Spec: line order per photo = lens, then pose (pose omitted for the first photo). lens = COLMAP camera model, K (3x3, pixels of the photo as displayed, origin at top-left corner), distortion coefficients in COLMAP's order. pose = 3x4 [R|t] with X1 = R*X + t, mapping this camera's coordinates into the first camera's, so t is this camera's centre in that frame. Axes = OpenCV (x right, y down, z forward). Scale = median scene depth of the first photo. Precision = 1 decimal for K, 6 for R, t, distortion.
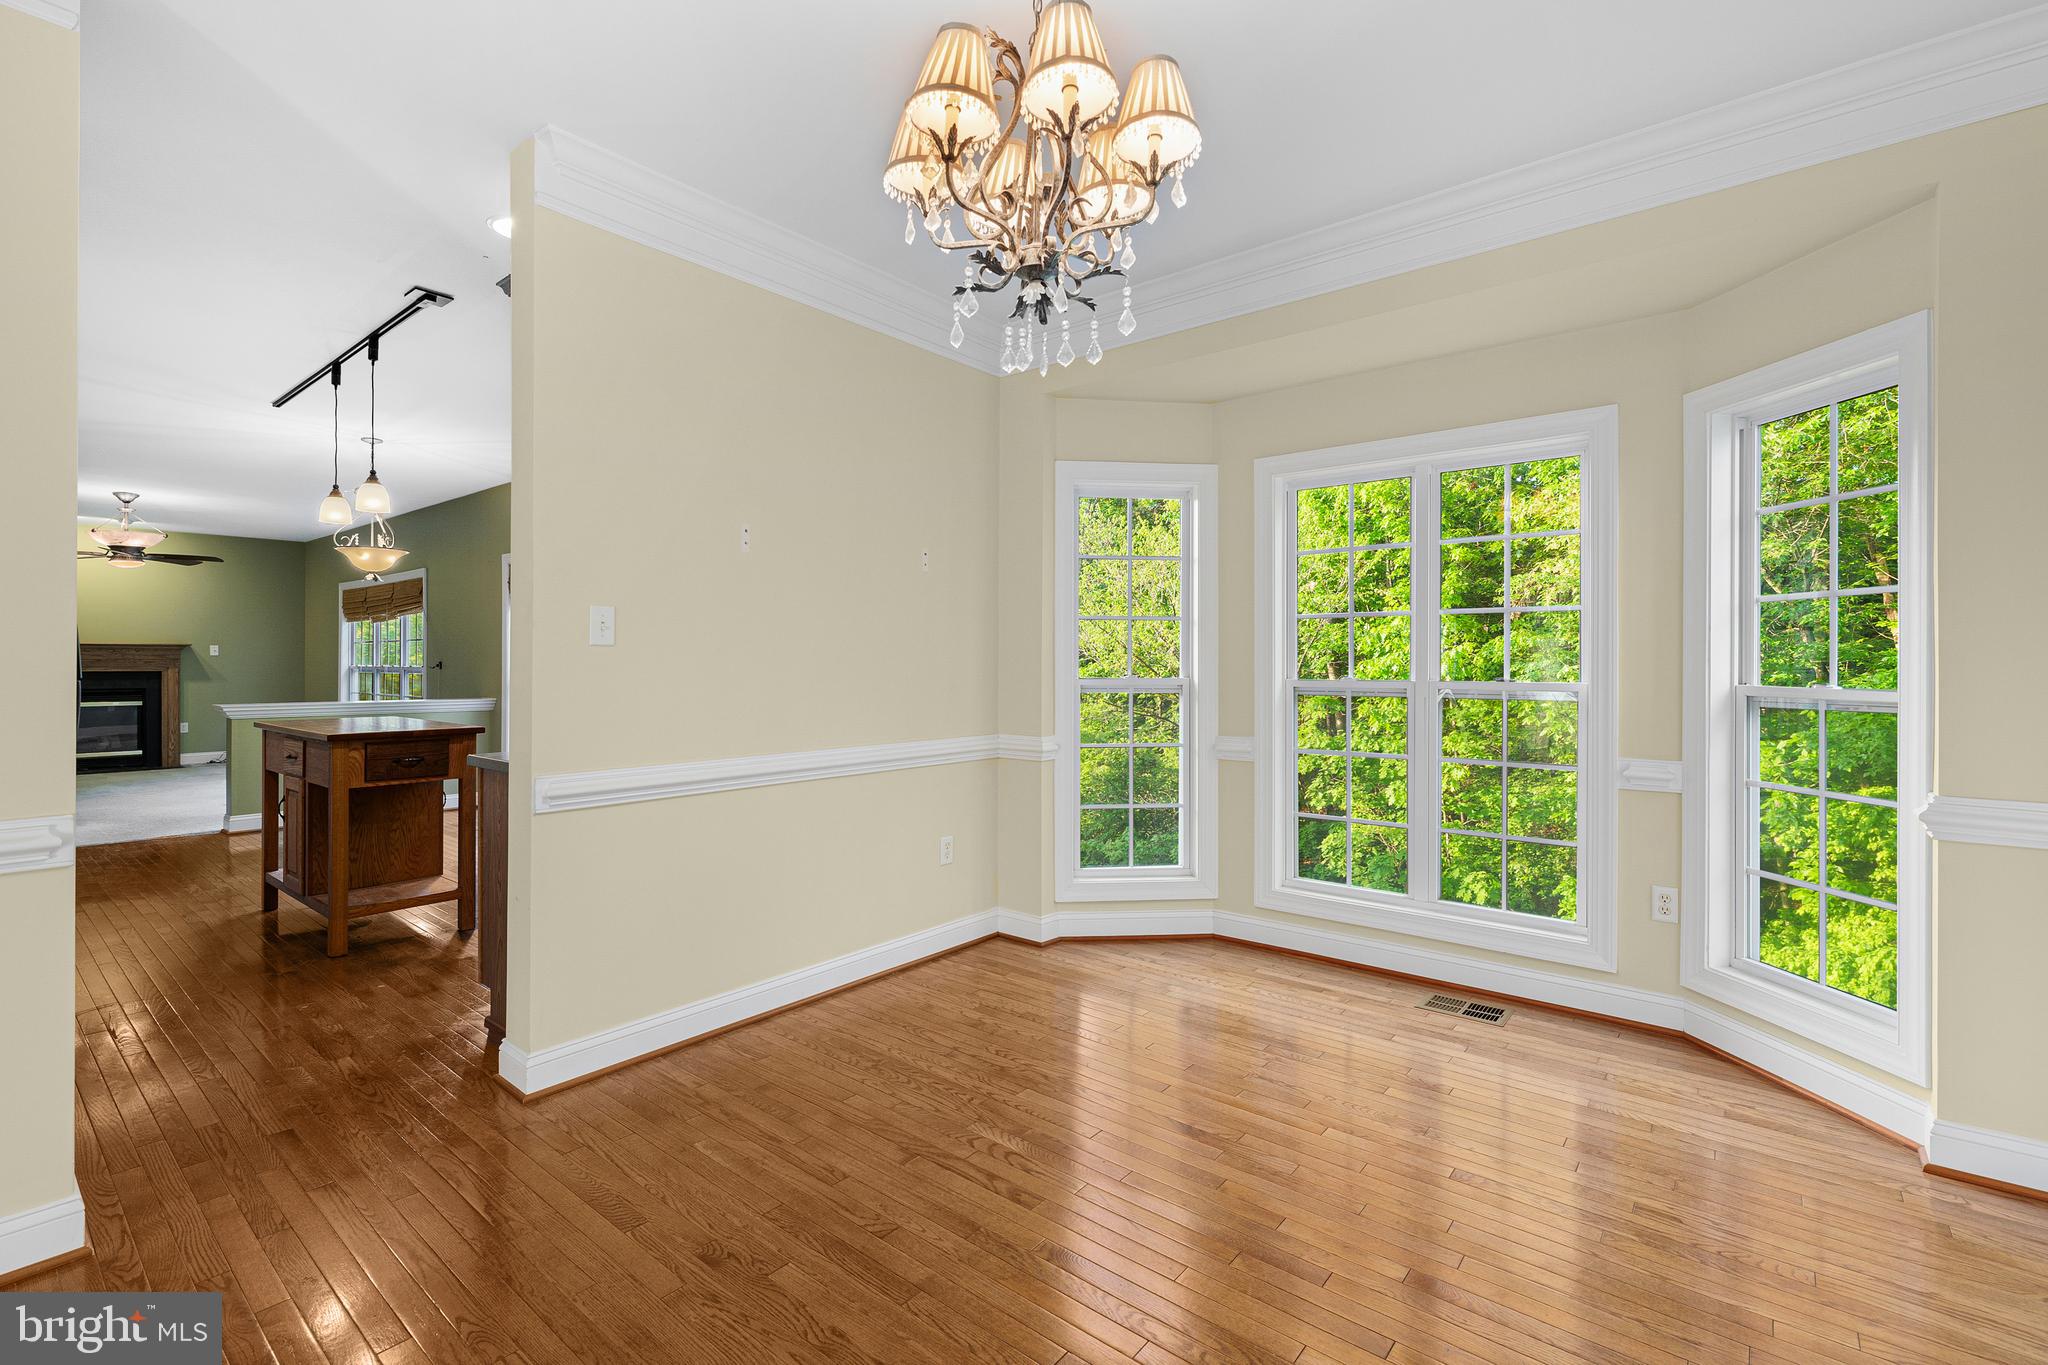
lens RADIAL K [[919.4, 0, 1025.4], [0, 919.4, 668.1], [0, 0, 1]] dist [0.003237, -0.000346]
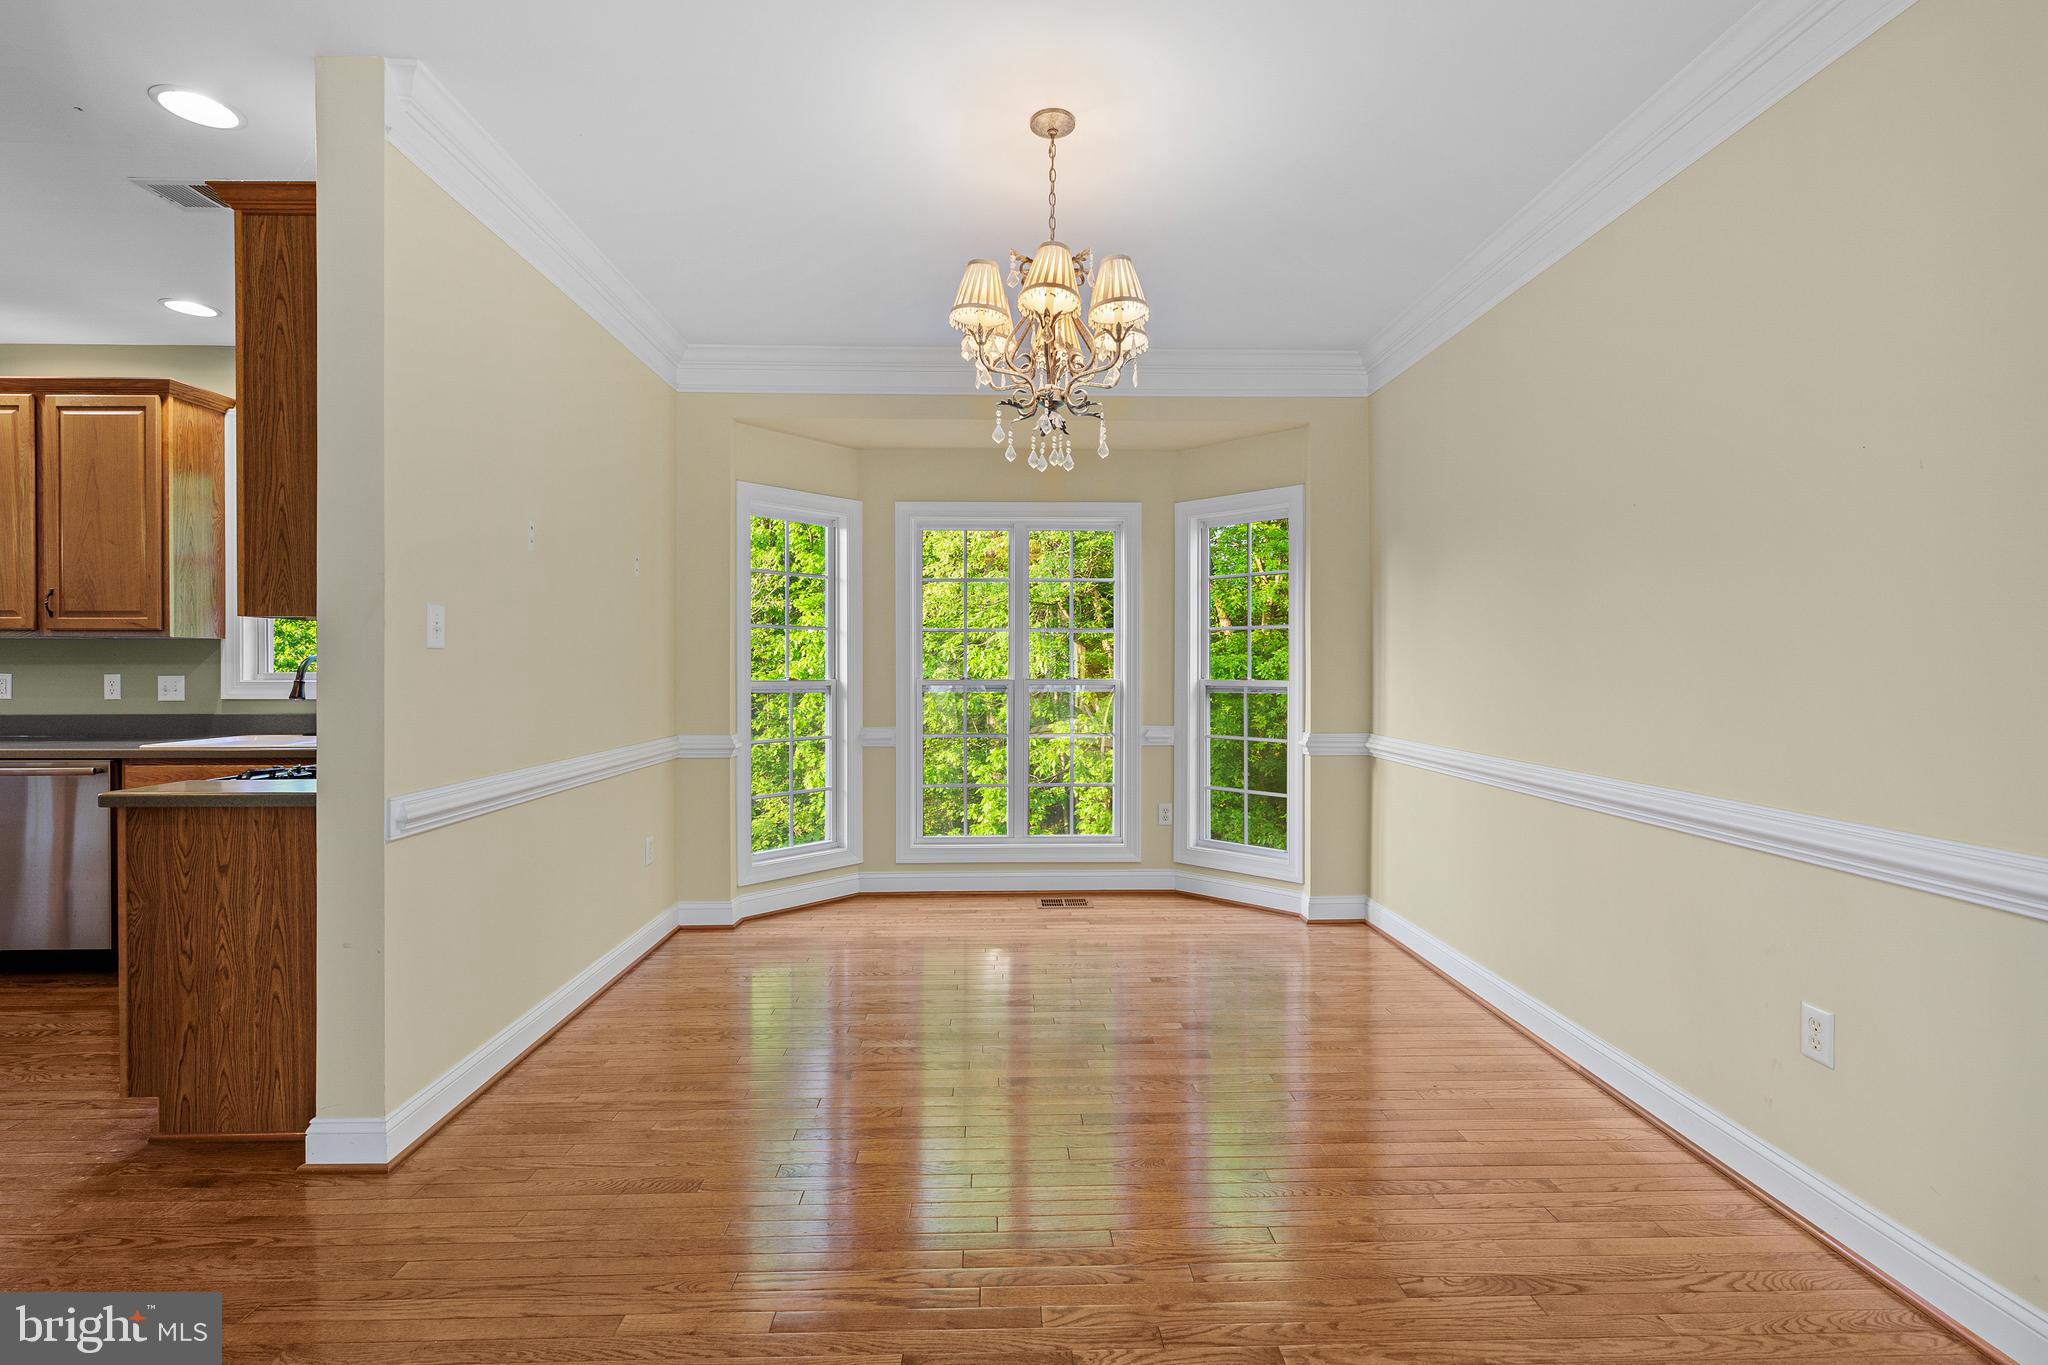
lens RADIAL K [[905.7, 0, 1029.3], [0, 905.7, 672.4], [0, 0, 1]] dist [-0.002074, -0.000305]
pose [[0.749075, -0.006487, 0.662453, -0.414020], [0.005477, 0.999979, 0.003599, -0.001086], [-0.662462, 0.000932, 0.749095, -0.030725]]
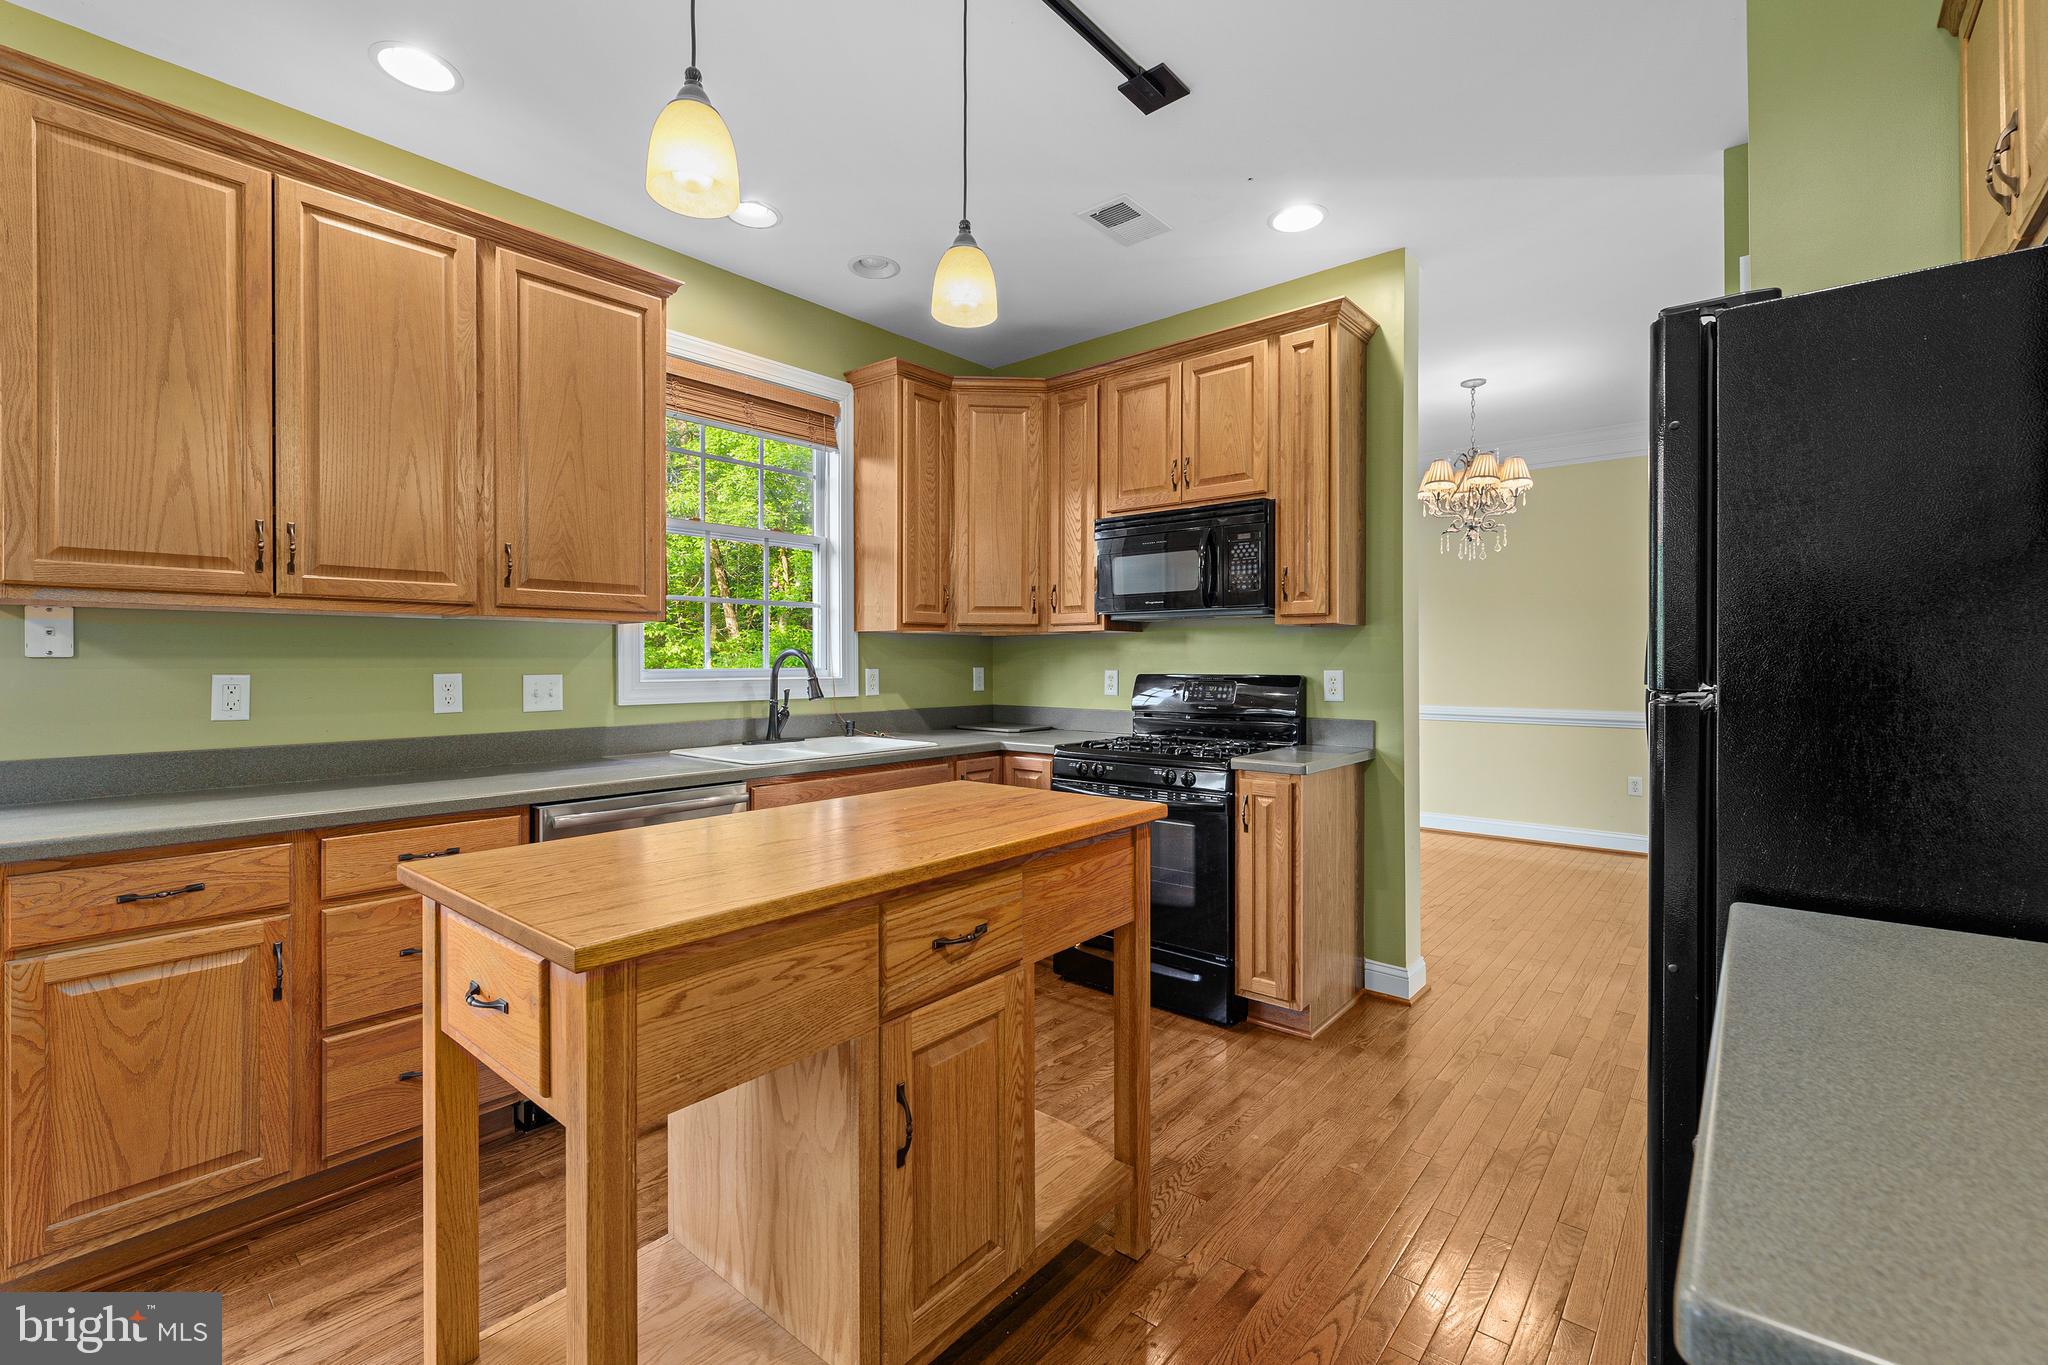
lens RADIAL K [[865.6, 0, 1031.3], [0, 865.6, 663.5], [0, 0, 1]] dist [0.001657, -0.000235]
pose [[0.005719, -0.005357, 0.999969, -1.147667], [0.004453, 0.999976, 0.005332, -0.009710], [-0.999974, 0.004423, 0.005743, 0.988685]]
